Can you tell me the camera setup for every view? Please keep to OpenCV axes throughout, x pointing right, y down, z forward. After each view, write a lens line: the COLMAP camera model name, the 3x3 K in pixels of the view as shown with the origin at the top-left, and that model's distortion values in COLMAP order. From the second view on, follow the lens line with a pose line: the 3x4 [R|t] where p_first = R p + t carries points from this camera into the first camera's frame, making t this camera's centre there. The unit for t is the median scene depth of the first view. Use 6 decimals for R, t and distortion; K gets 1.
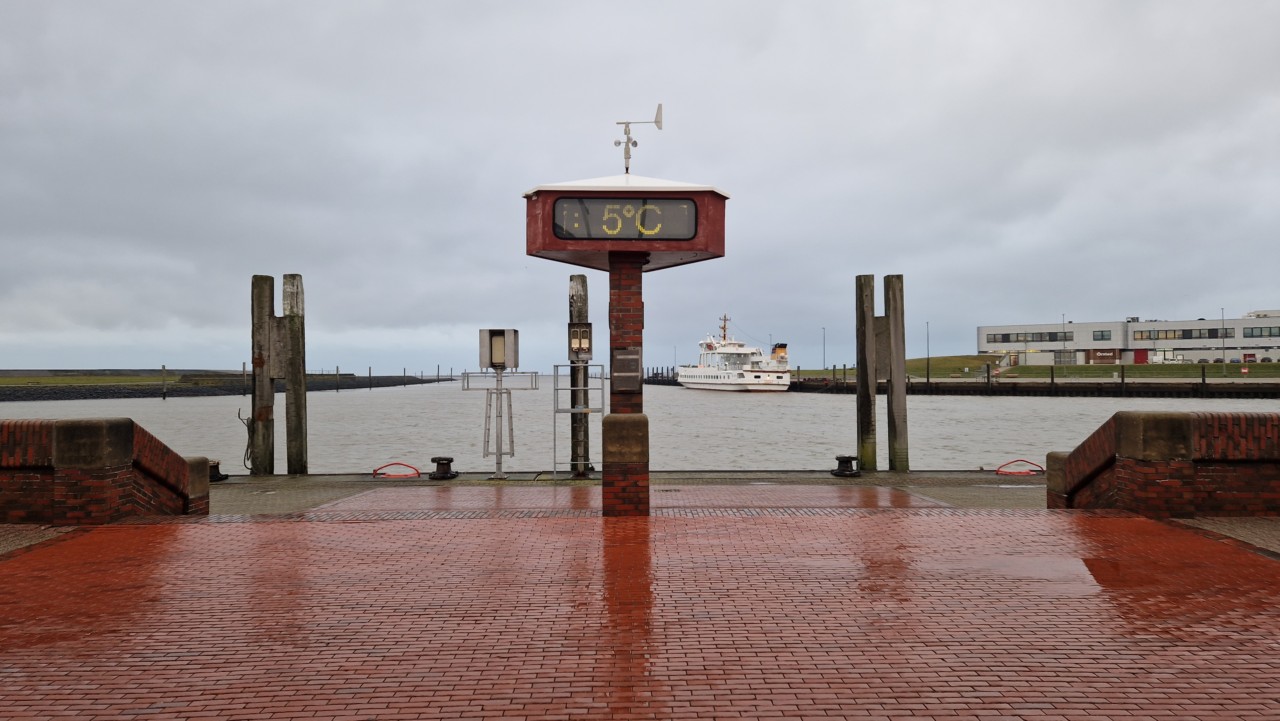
lens RADIAL K [[896.2, 0, 640.0], [0, 896.2, 360.5], [0, 0, 1]] dist [0.104203, -0.100168]
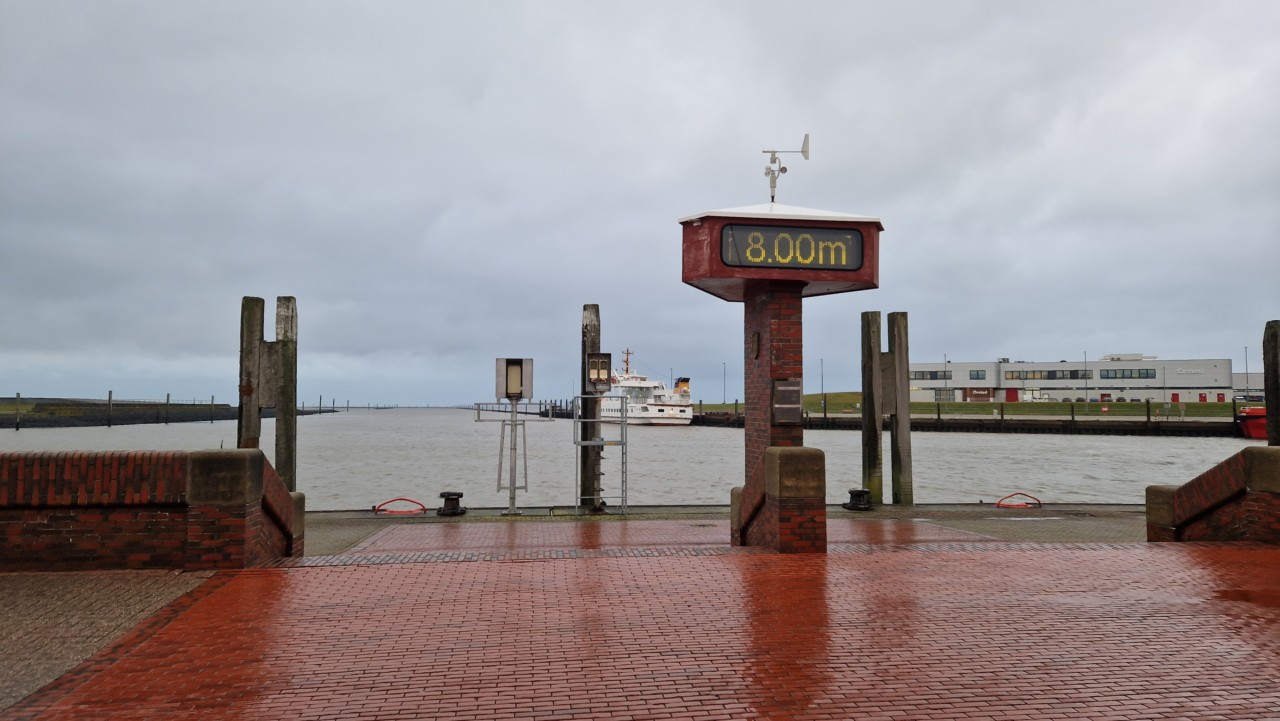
lens RADIAL K [[896.2, 0, 640.0], [0, 896.2, 360.5], [0, 0, 1]] dist [0.104203, -0.100168]
pose [[0.990811, 0.016281, 0.134271, -0.151288], [-0.011298, 0.999222, -0.037794, 0.002315], [-0.134782, 0.035930, 0.990224, 0.025686]]
